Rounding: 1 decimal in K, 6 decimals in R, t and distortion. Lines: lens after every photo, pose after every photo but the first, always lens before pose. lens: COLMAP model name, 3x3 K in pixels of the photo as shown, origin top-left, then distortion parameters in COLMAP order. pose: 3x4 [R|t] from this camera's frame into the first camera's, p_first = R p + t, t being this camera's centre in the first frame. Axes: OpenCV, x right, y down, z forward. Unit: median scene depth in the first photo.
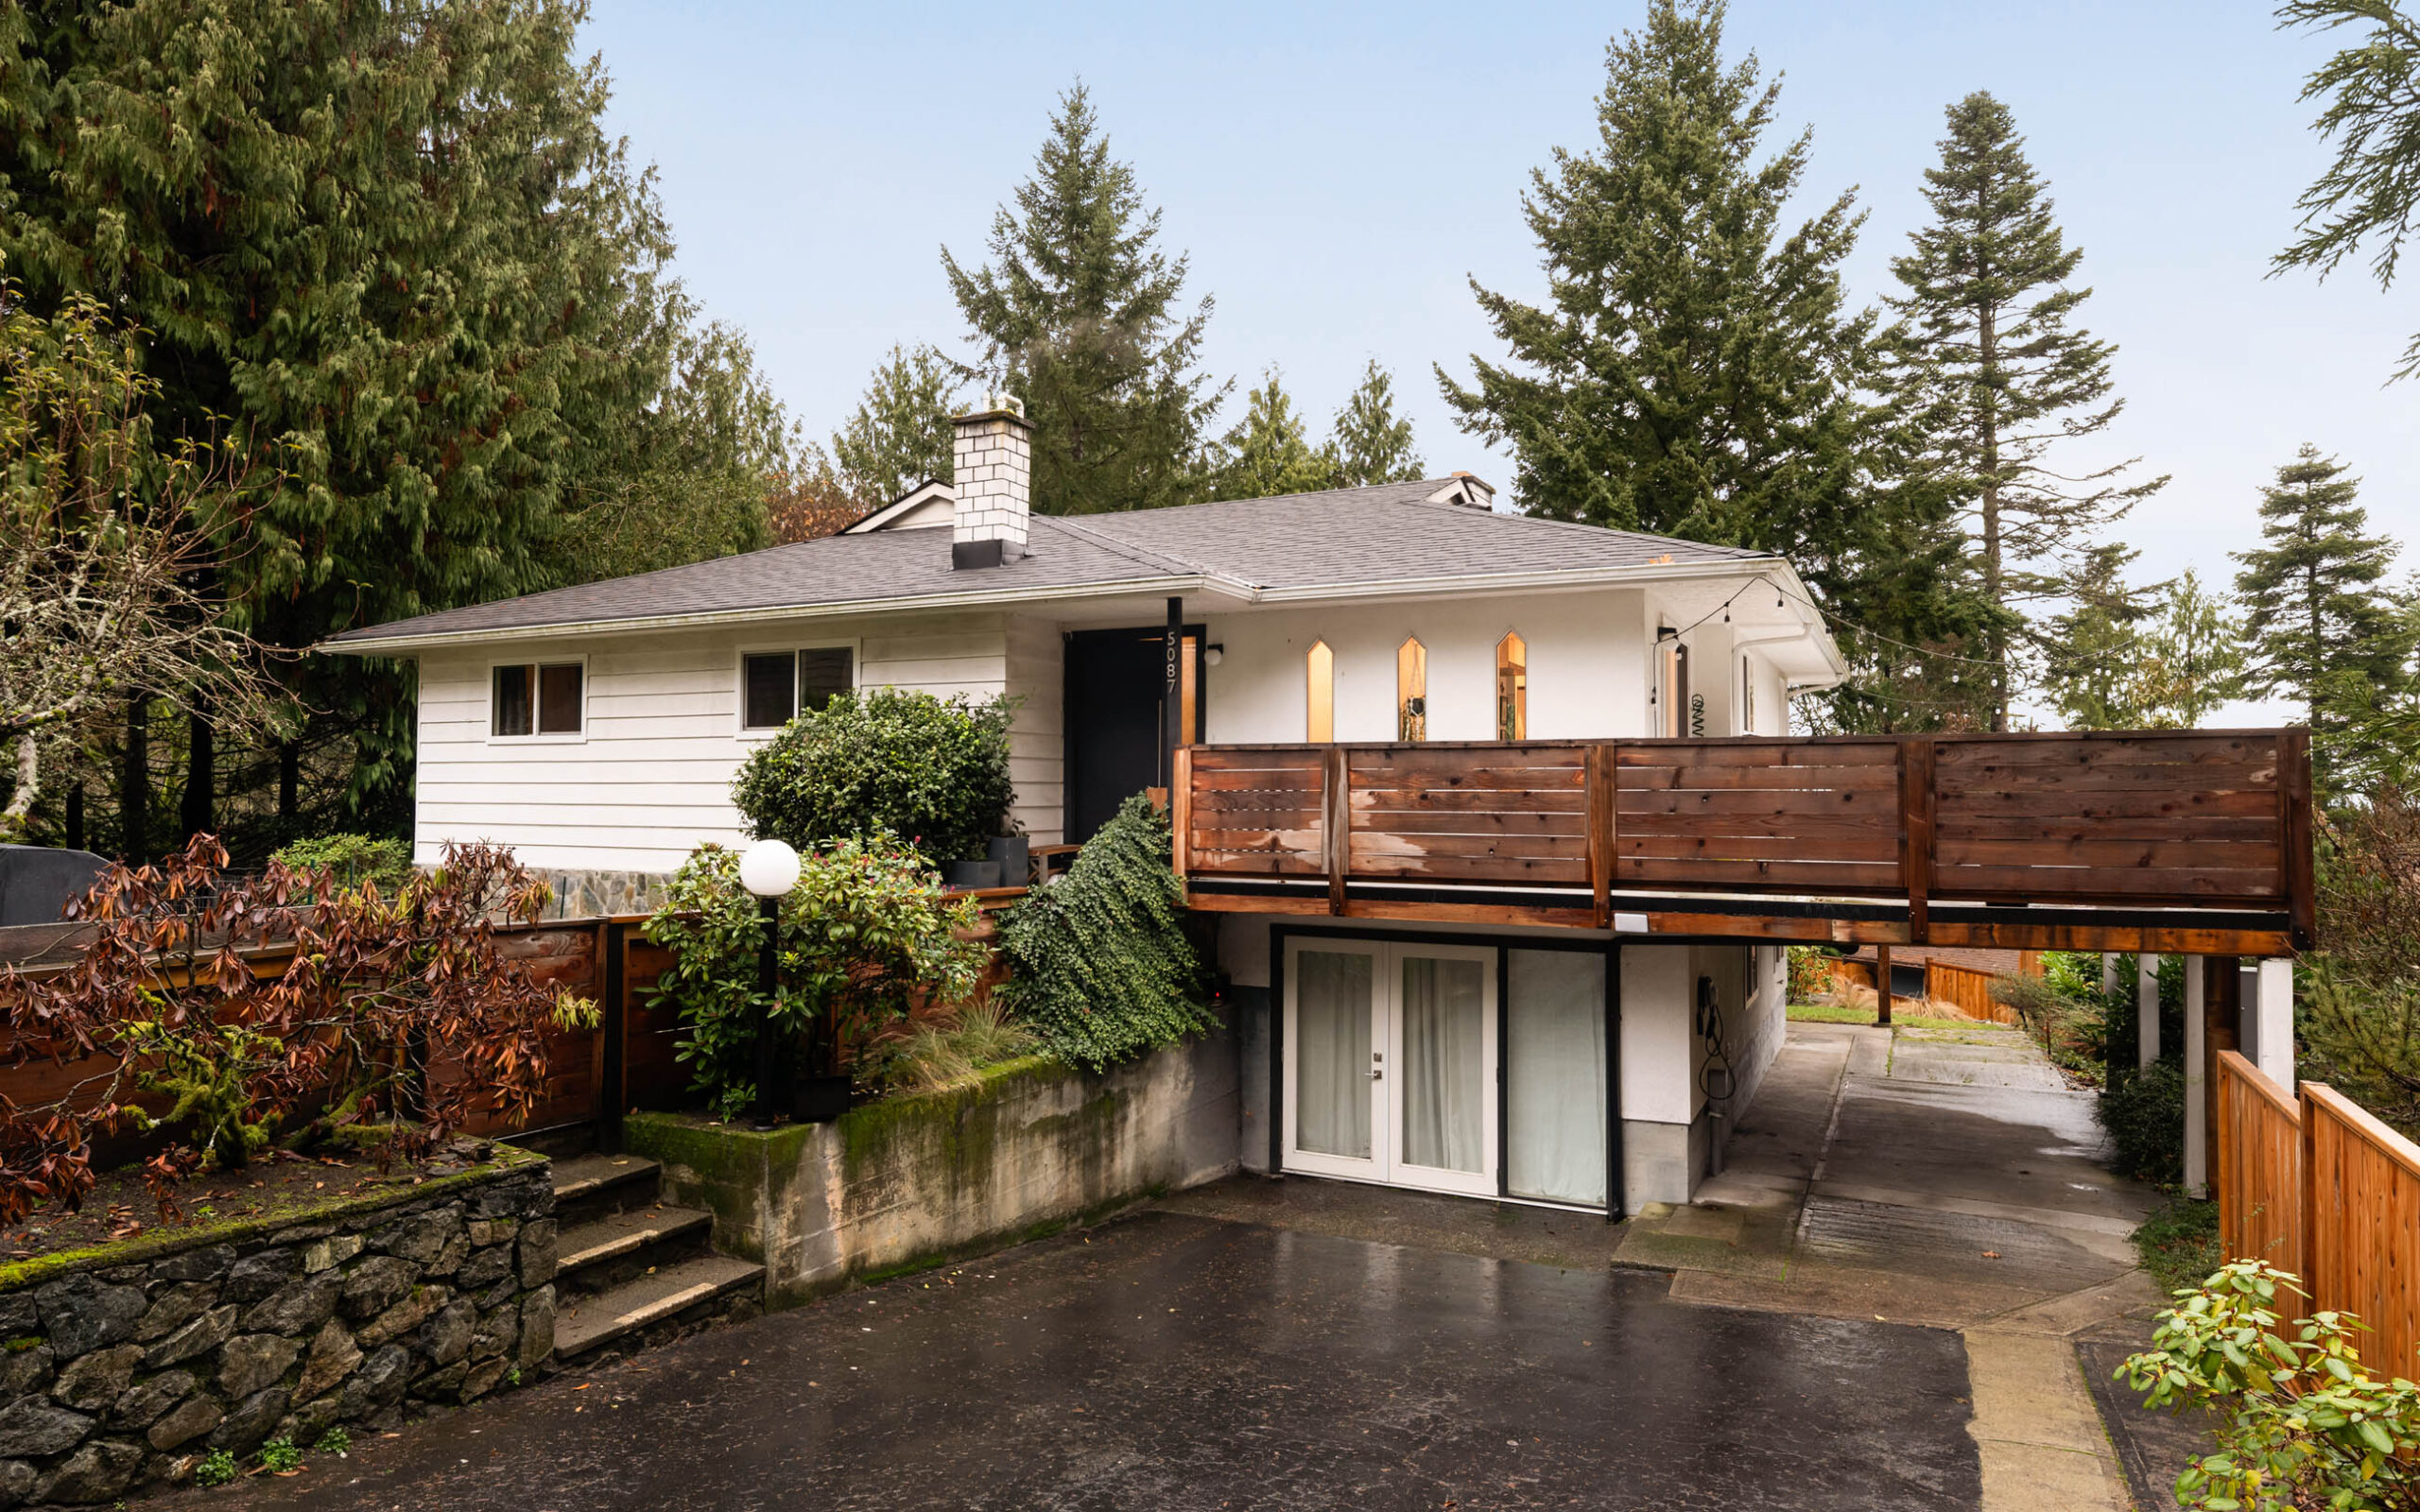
lens RADIAL K [[1474.6, 0, 1201.2], [0, 1474.6, 752.0], [0, 0, 1]] dist [0.003389, -0.003286]
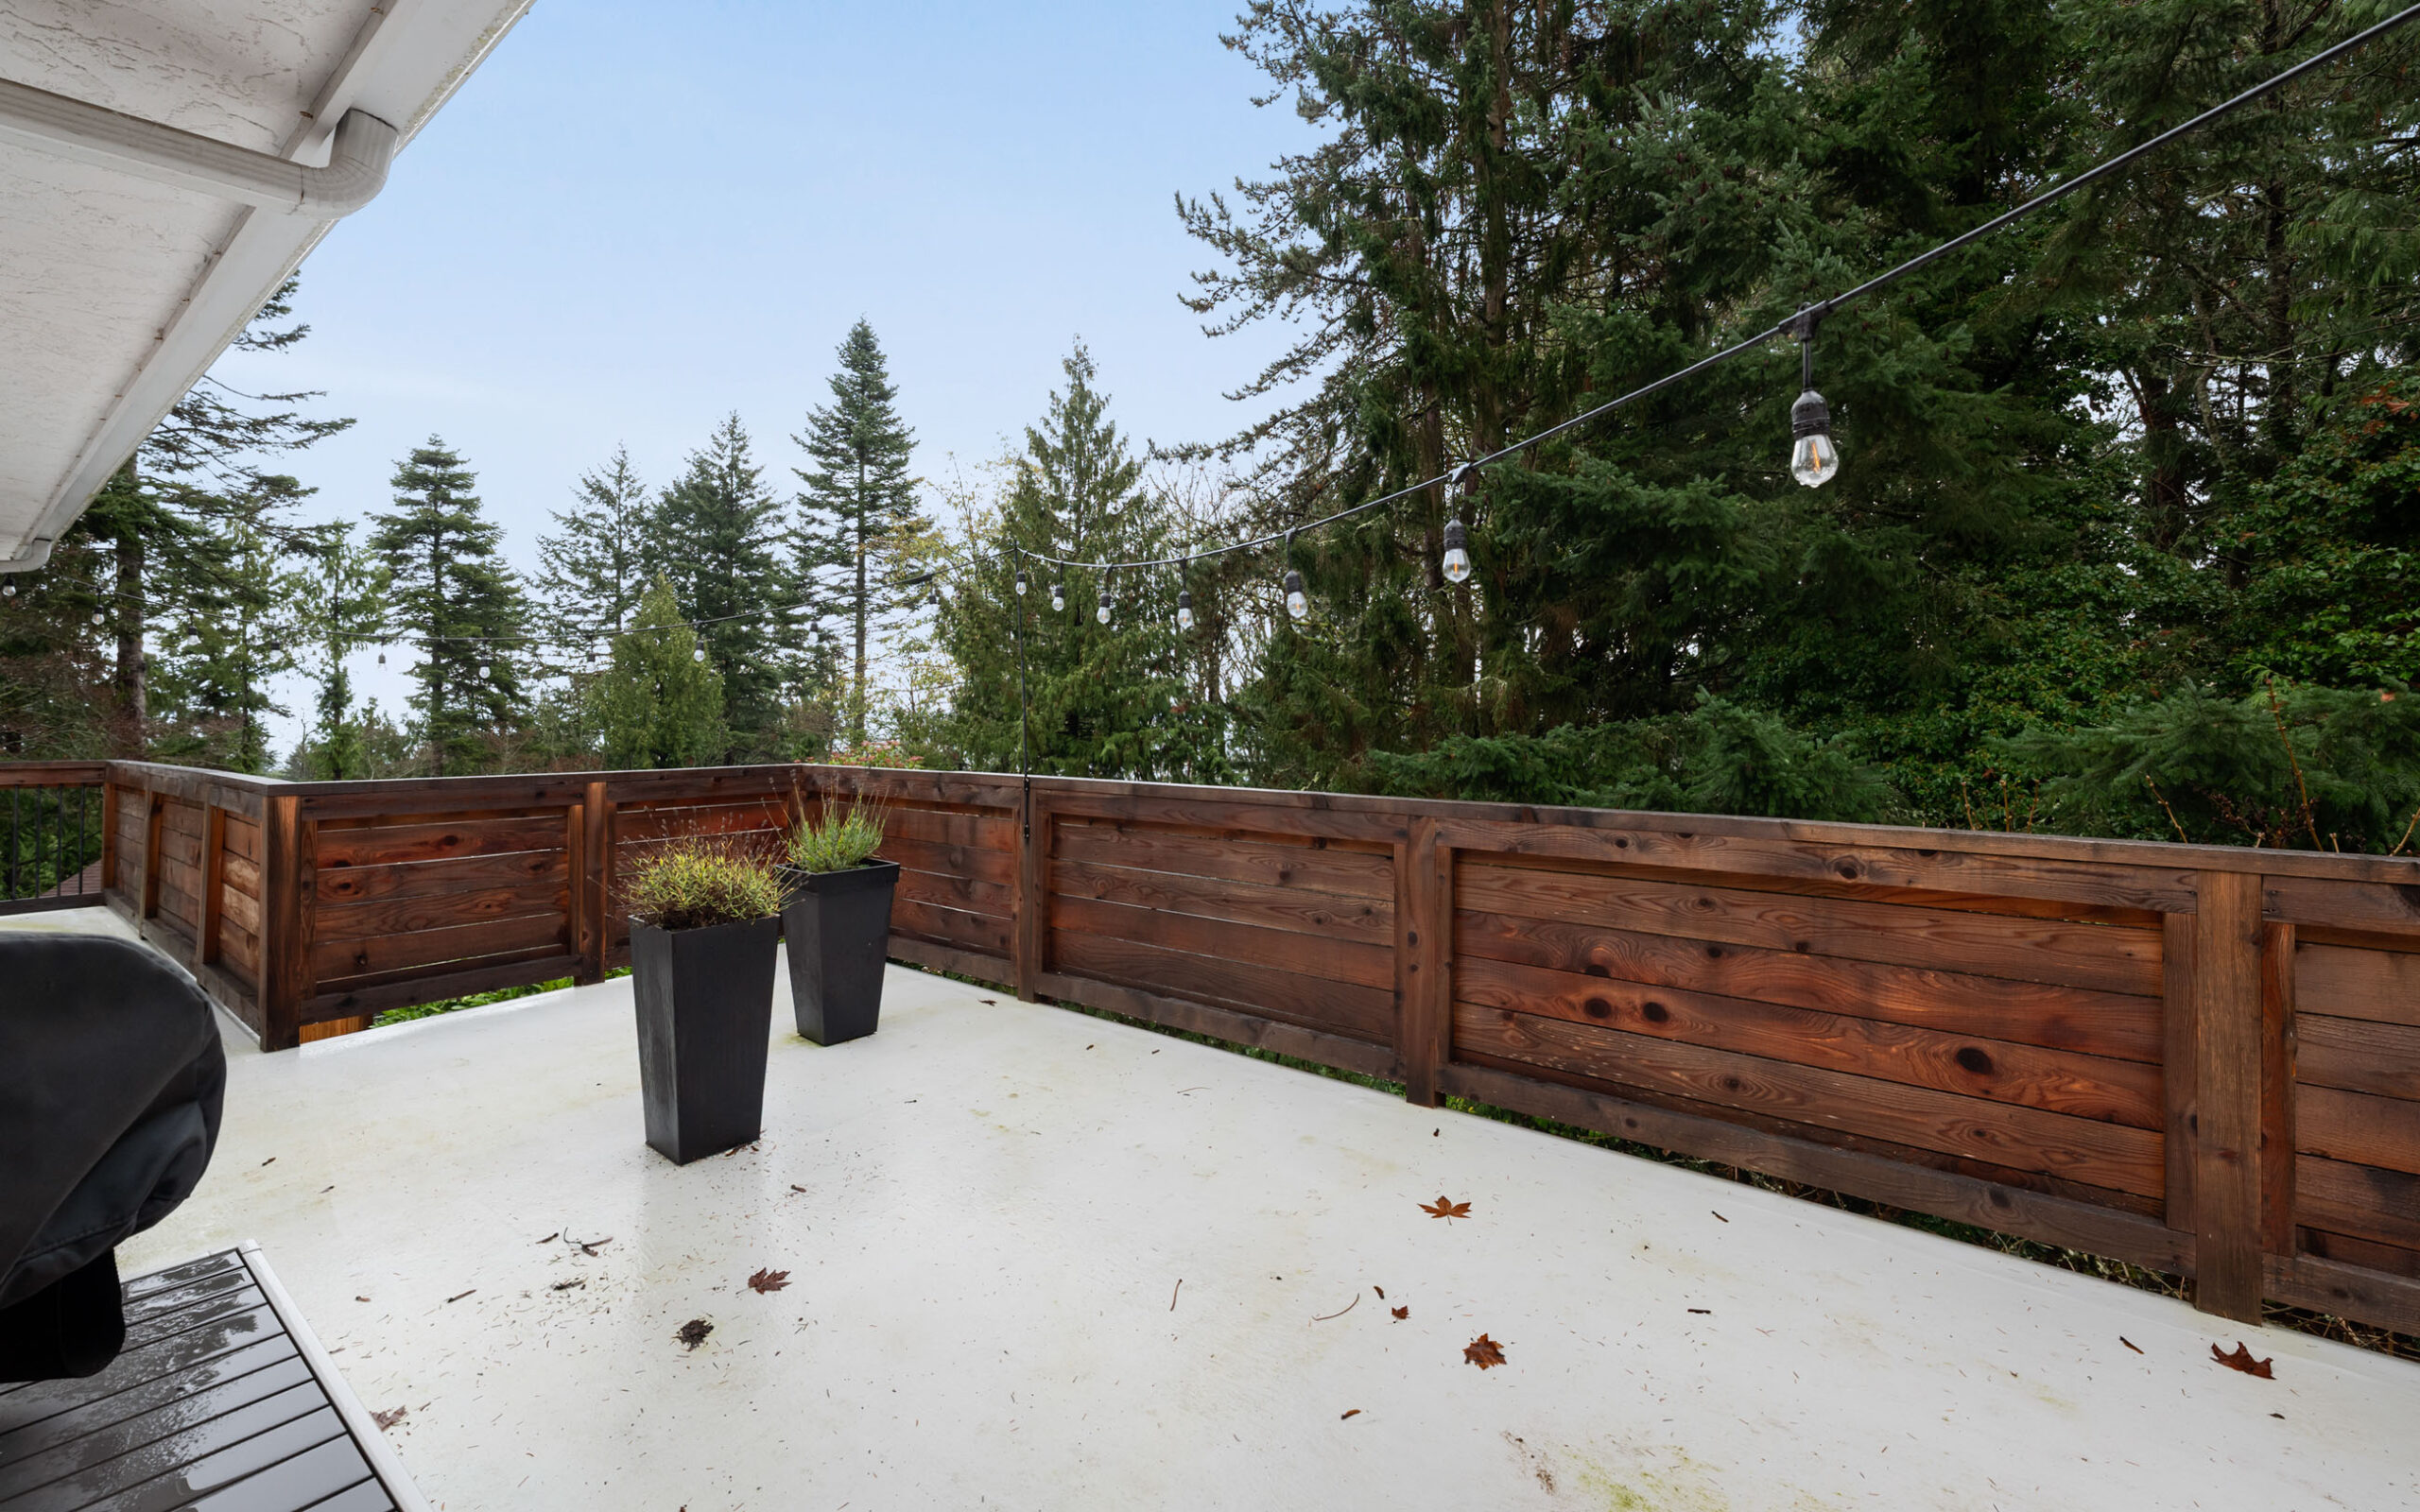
lens RADIAL K [[989.3, 0, 1201.7], [0, 989.3, 712.0], [0, 0, 1]] dist [-0.000317, -0.001379]
pose [[0.196107, 0.002859, 0.980578, 0.111208], [-0.034002, 0.999414, 0.003886, -0.008975], [-0.979993, -0.034104, 0.196090, 0.307797]]
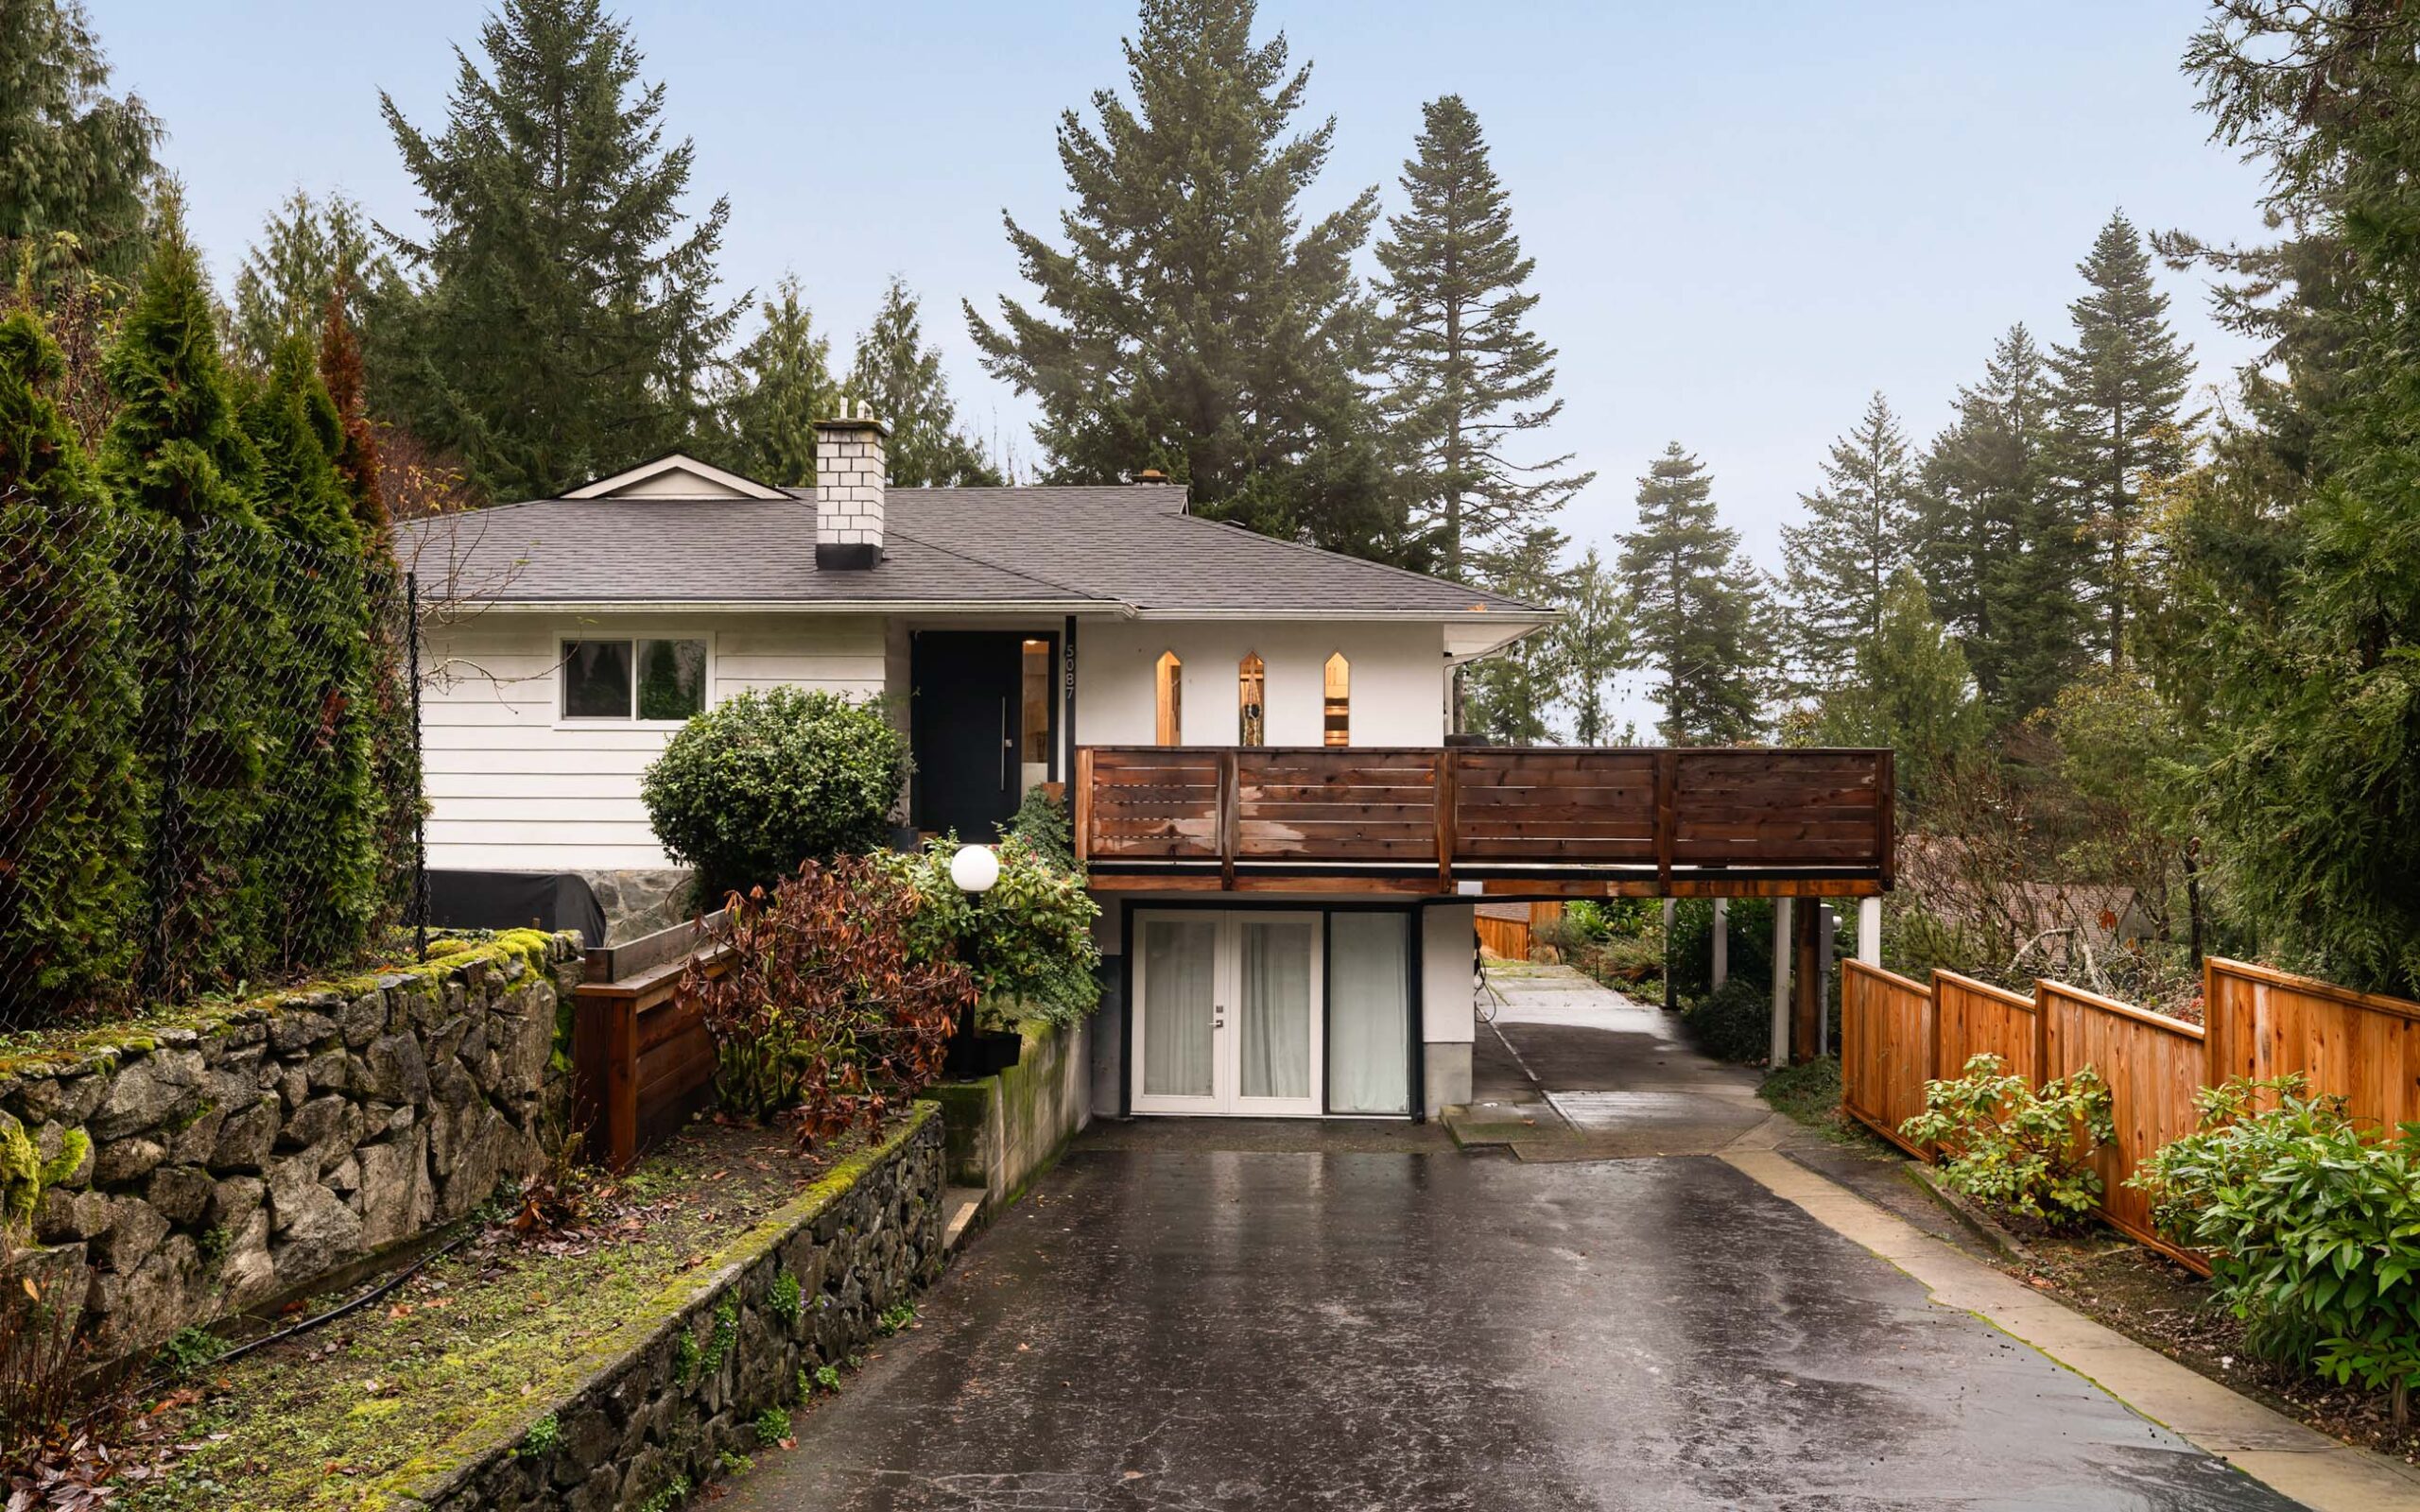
lens RADIAL K [[1704.6, 0, 1268.3], [0, 1704.6, 736.1], [0, 0, 1]] dist [0.020389, -0.018381]
pose [[0.901768, 0.003923, 0.432203, -0.138547], [-0.015673, 0.999598, 0.023629, -0.013886], [-0.431936, -0.028081, 0.901467, -0.076178]]
